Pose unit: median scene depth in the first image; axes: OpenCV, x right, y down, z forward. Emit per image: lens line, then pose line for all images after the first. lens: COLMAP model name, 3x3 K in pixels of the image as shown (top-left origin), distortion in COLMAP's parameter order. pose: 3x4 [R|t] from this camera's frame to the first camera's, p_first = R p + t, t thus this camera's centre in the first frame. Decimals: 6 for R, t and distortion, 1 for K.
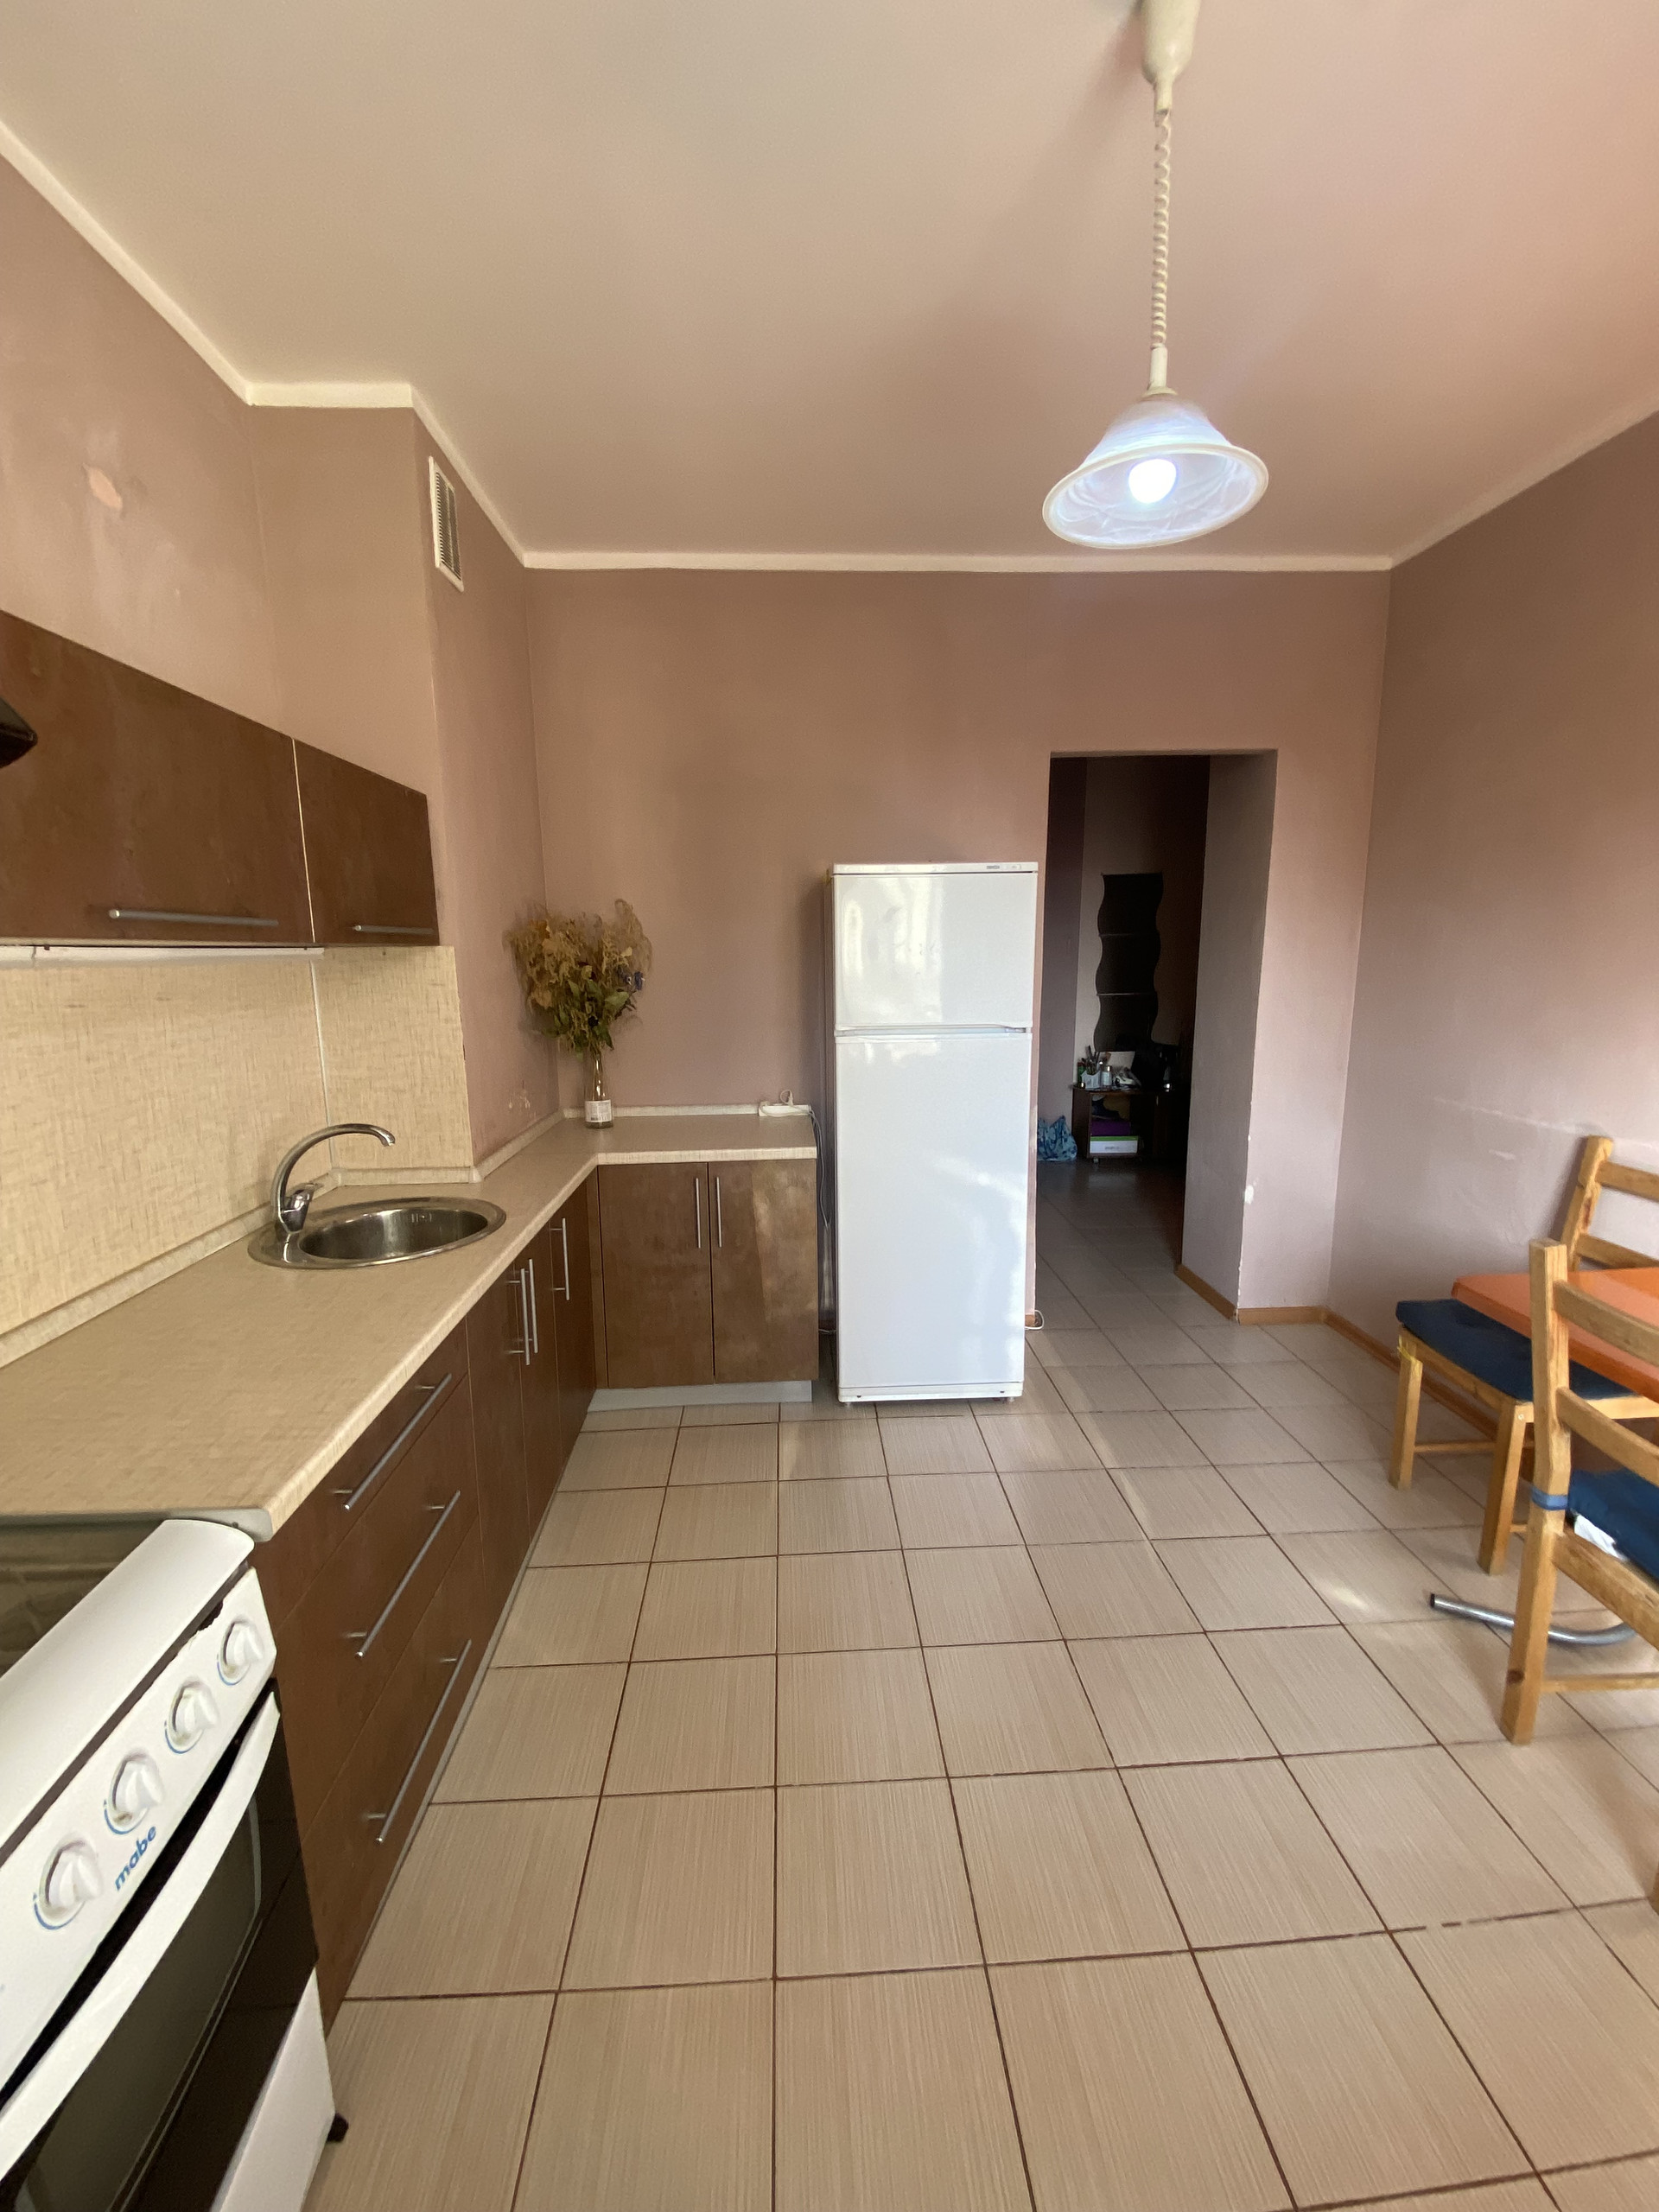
lens RADIAL K [[895.7, 0, 826.8], [0, 895.7, 1102.9], [0, 0, 1]] dist [0.052720, -0.038100]
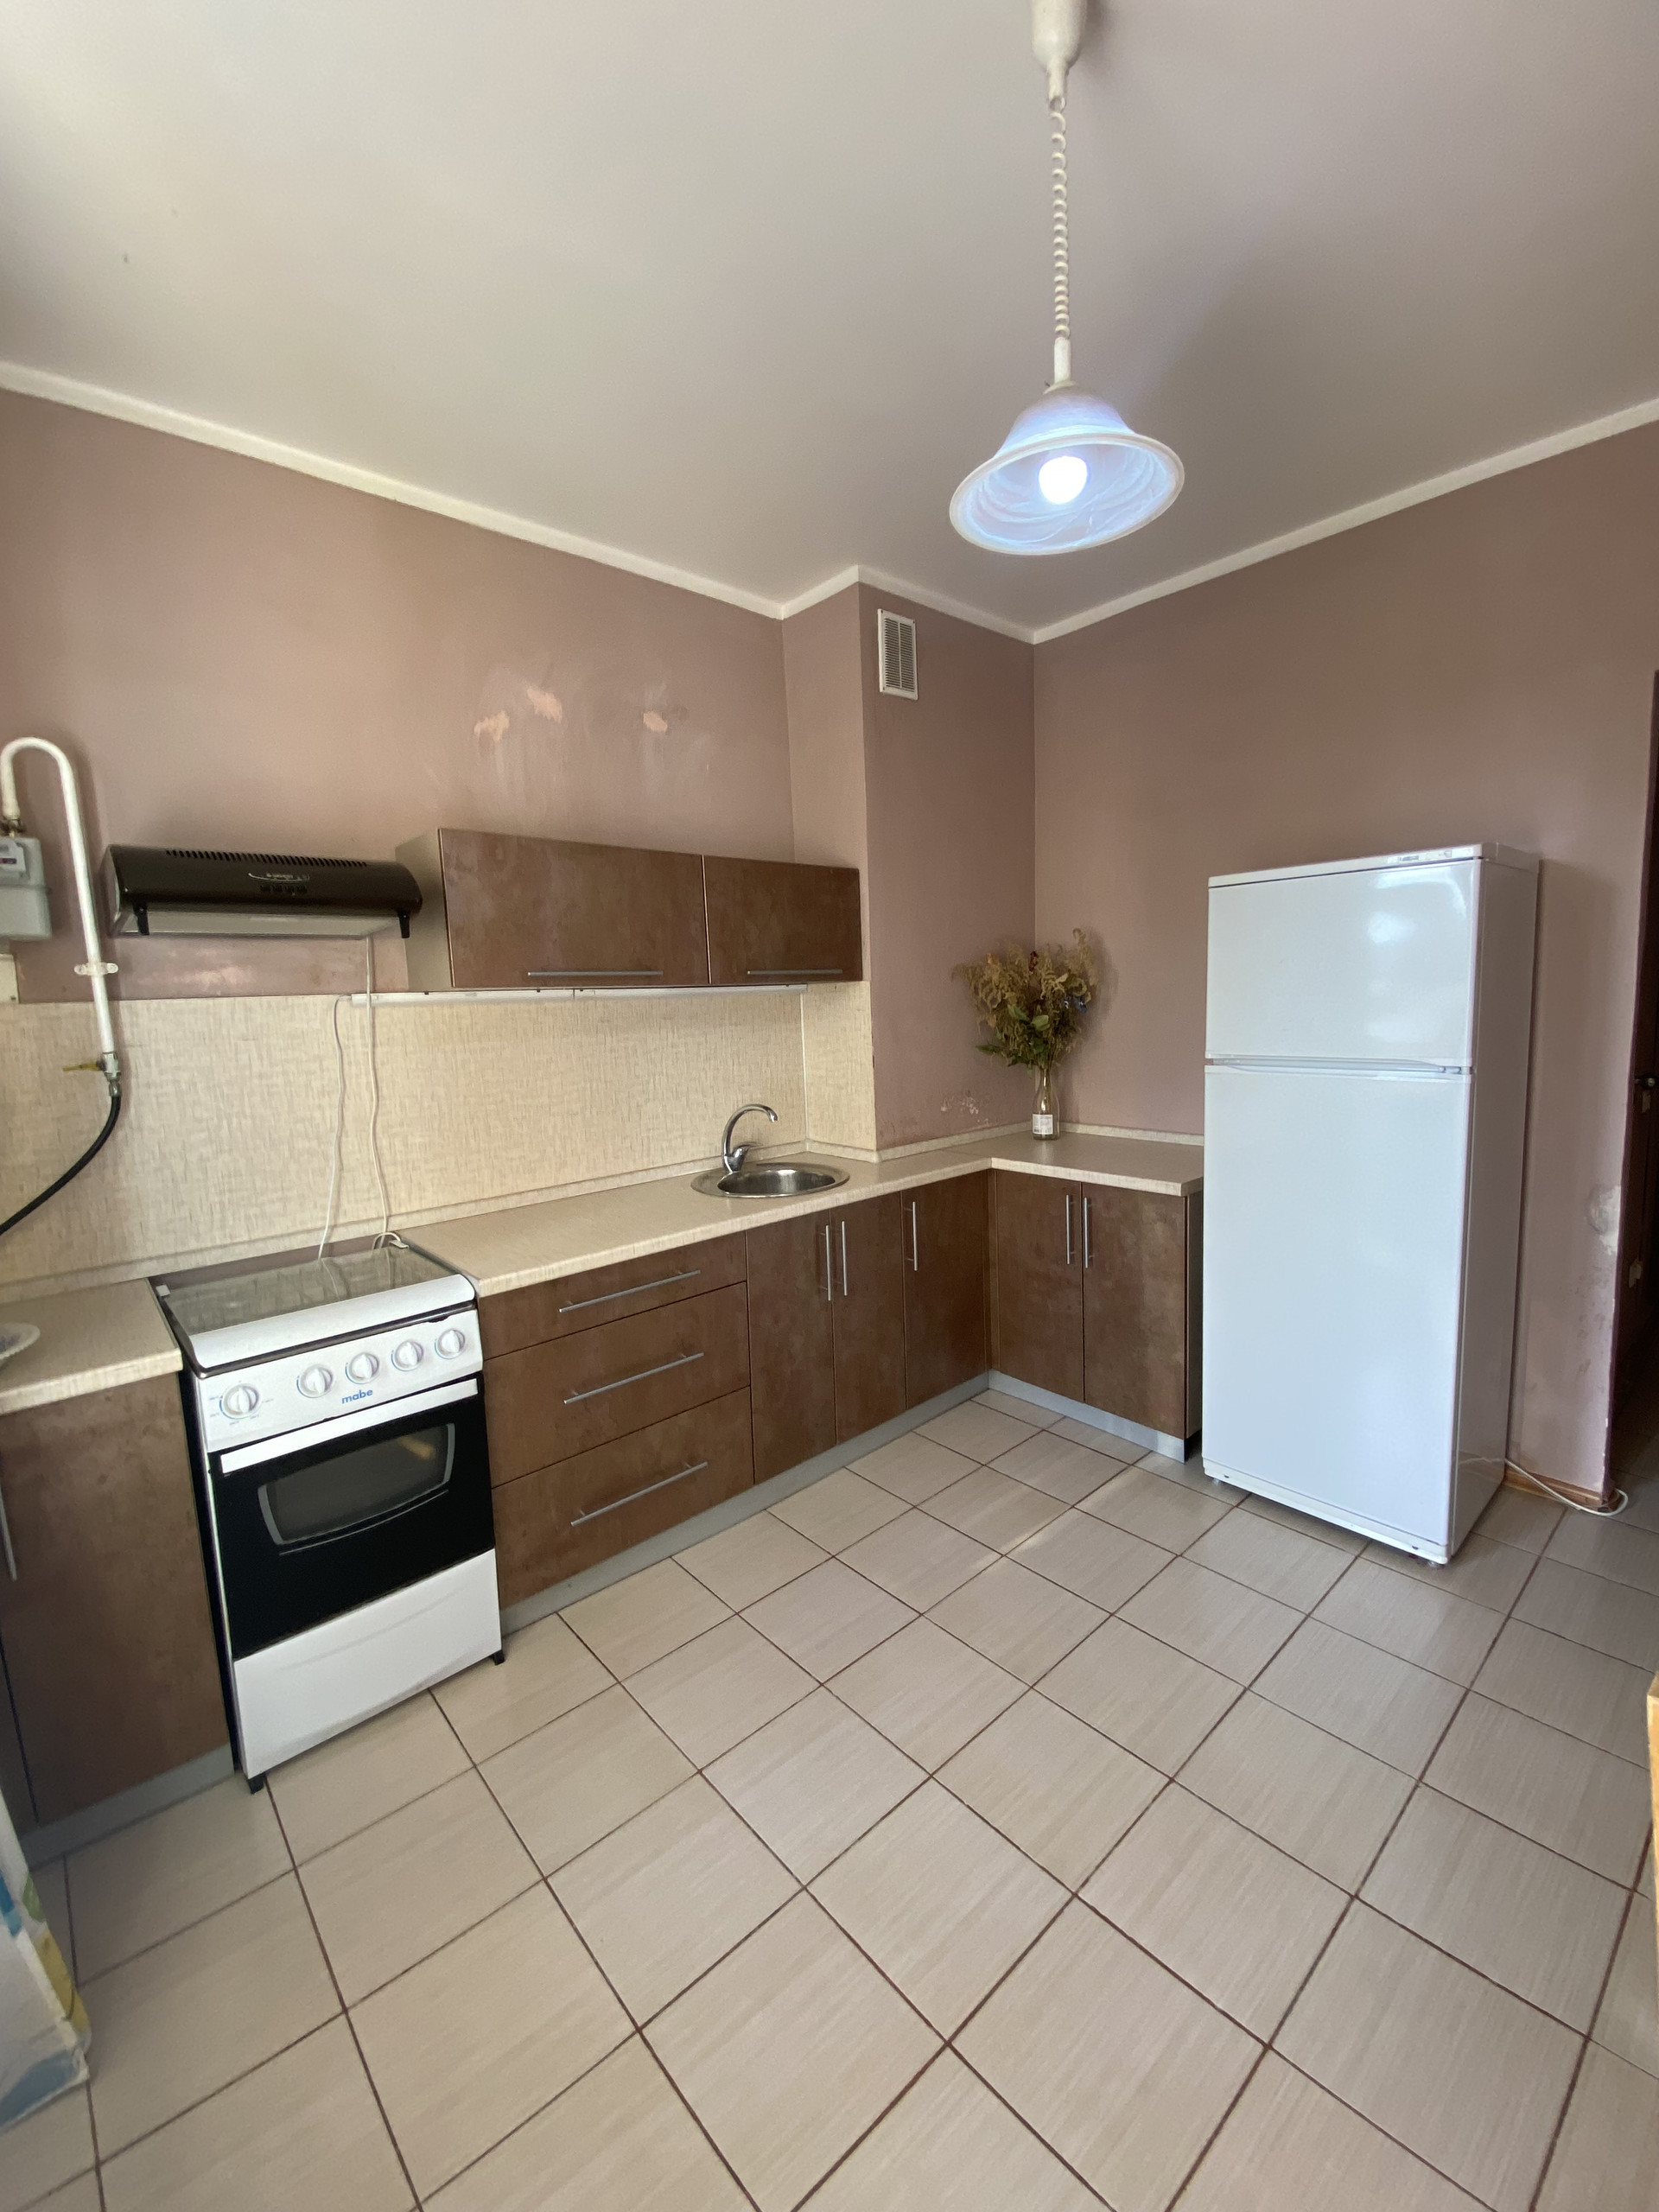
lens RADIAL K [[895.7, 0, 826.8], [0, 895.7, 1102.9], [0, 0, 1]] dist [0.052720, -0.038100]
pose [[0.626337, 0.085758, -0.774821, 0.557683], [-0.102508, 0.994360, 0.027194, -0.025081], [0.772784, 0.062393, 0.631595, 0.145801]]
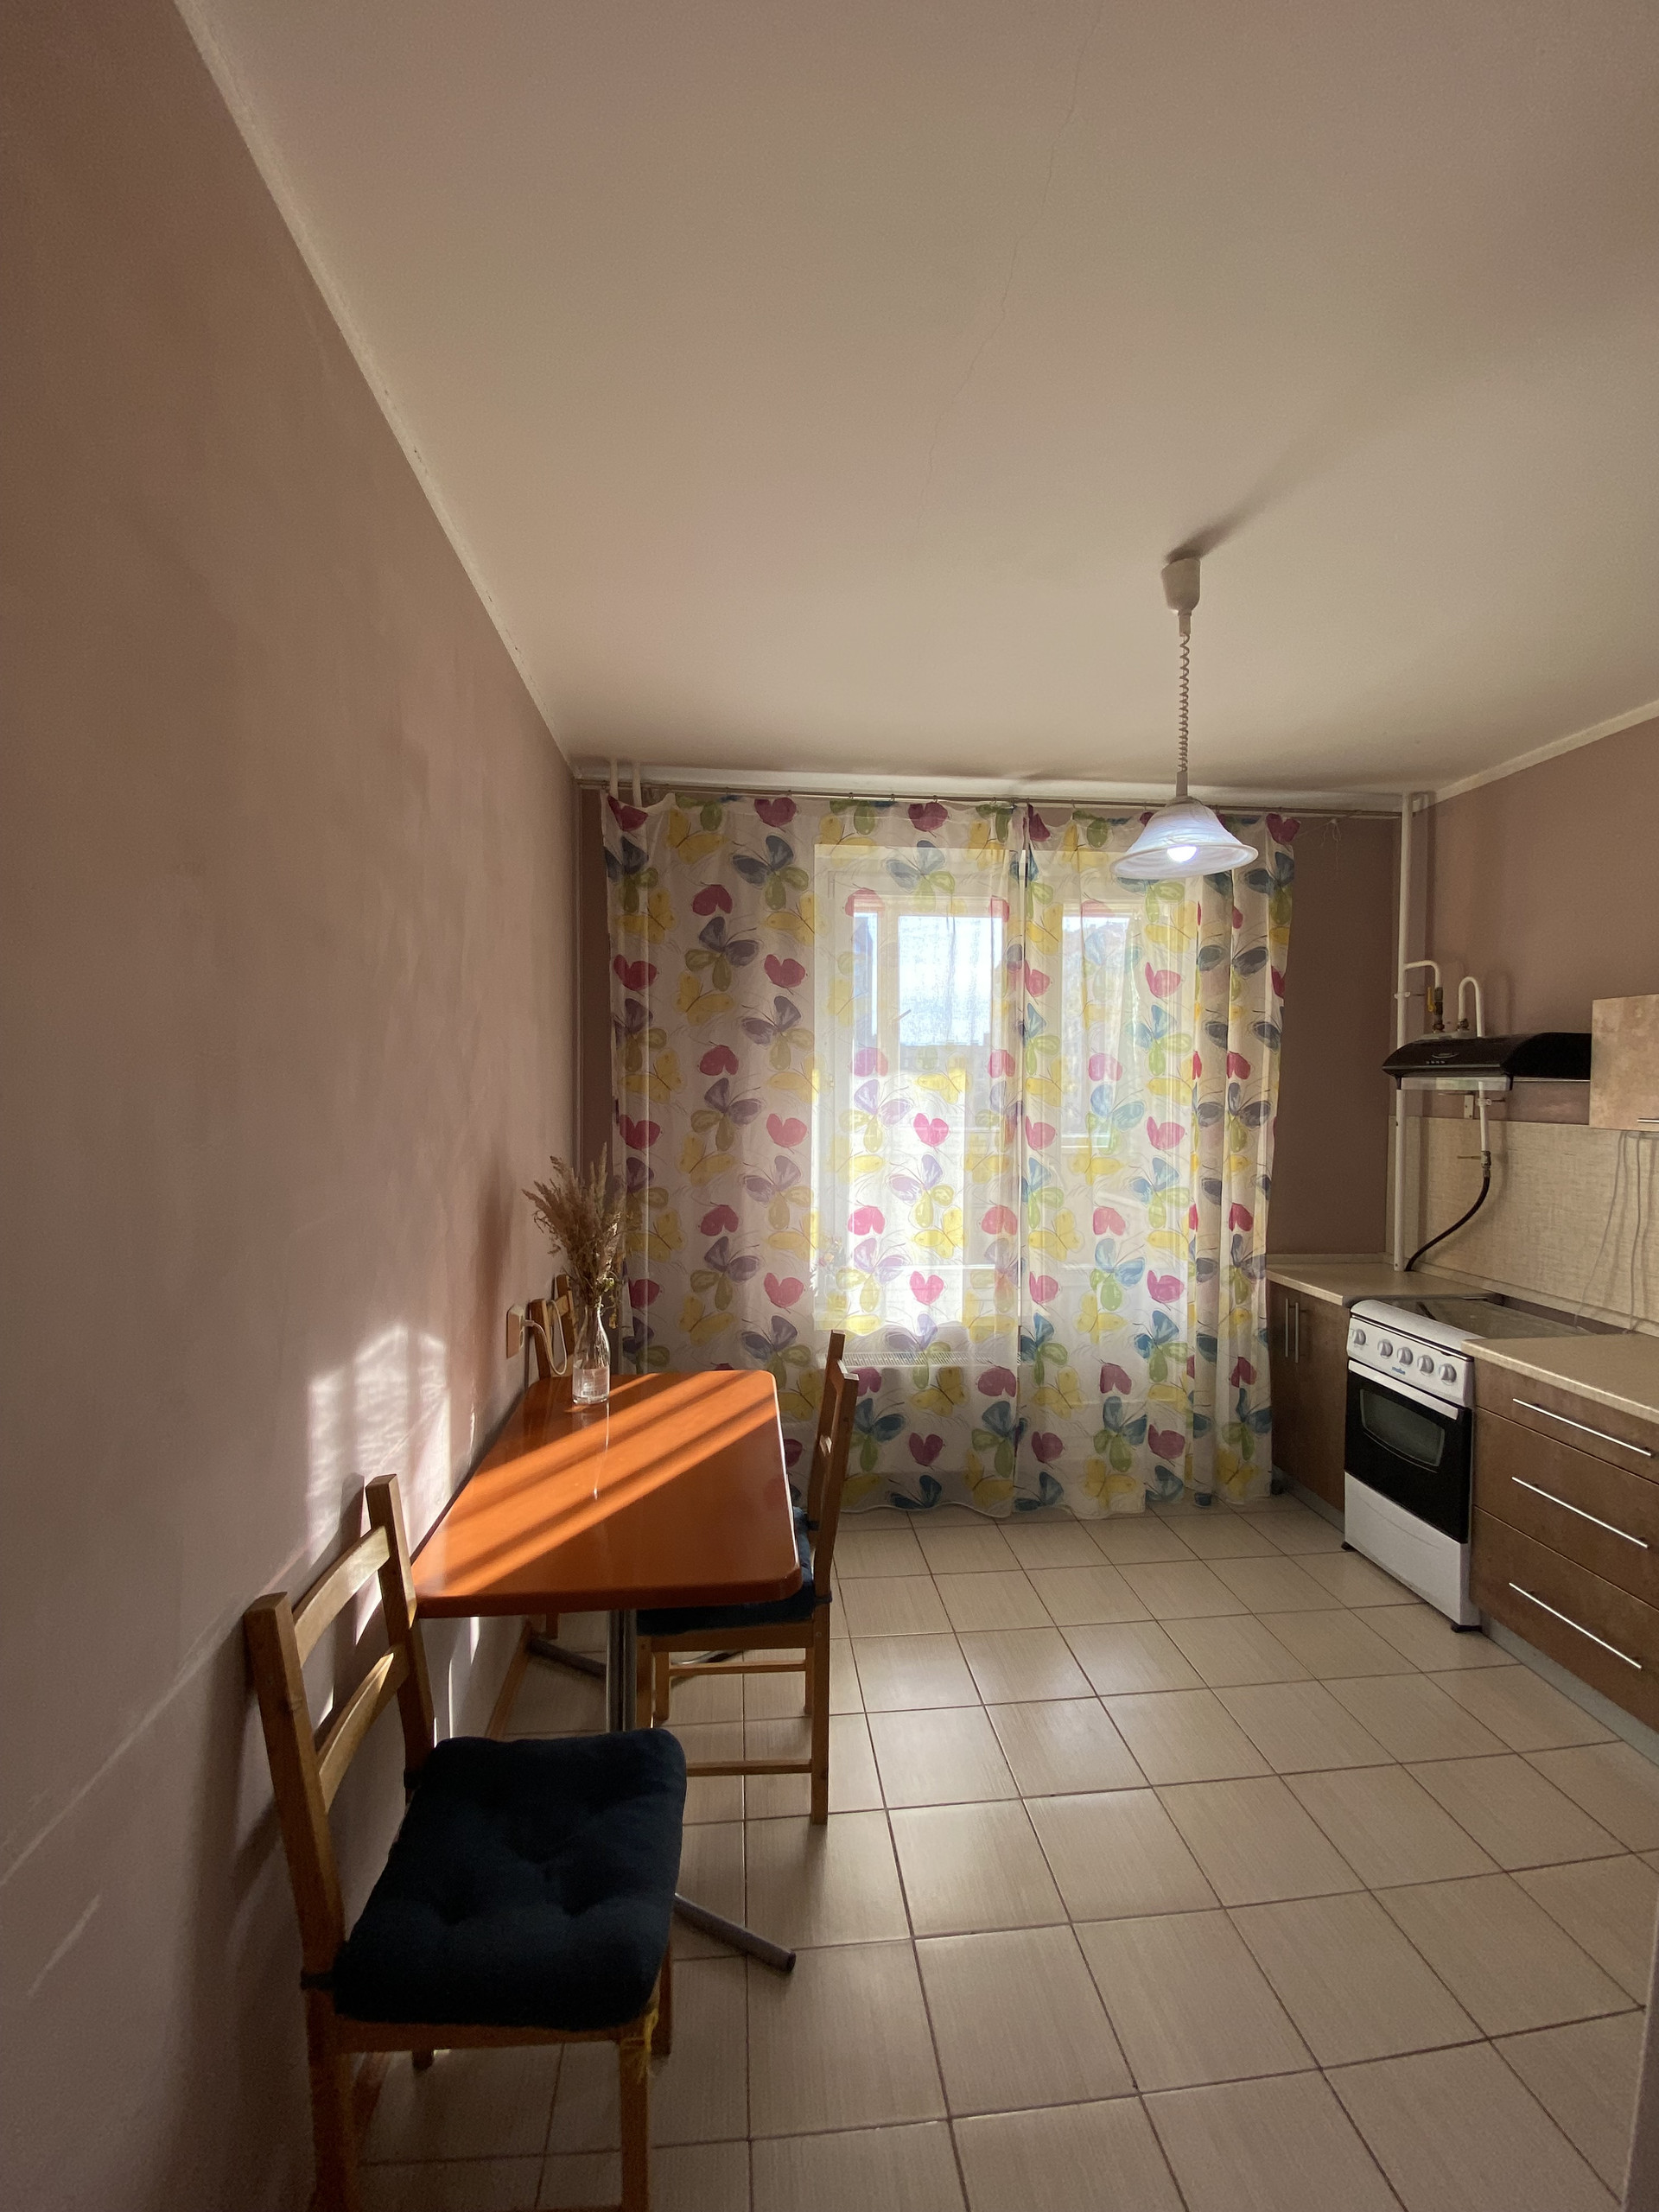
lens RADIAL K [[895.7, 0, 826.8], [0, 895.7, 1102.9], [0, 0, 1]] dist [0.052720, -0.038100]
pose [[-0.997925, 0.006128, -0.064102, 0.600771], [-0.006279, 0.981459, 0.191572, -0.310748], [0.064087, 0.191577, -0.979383, 1.430252]]
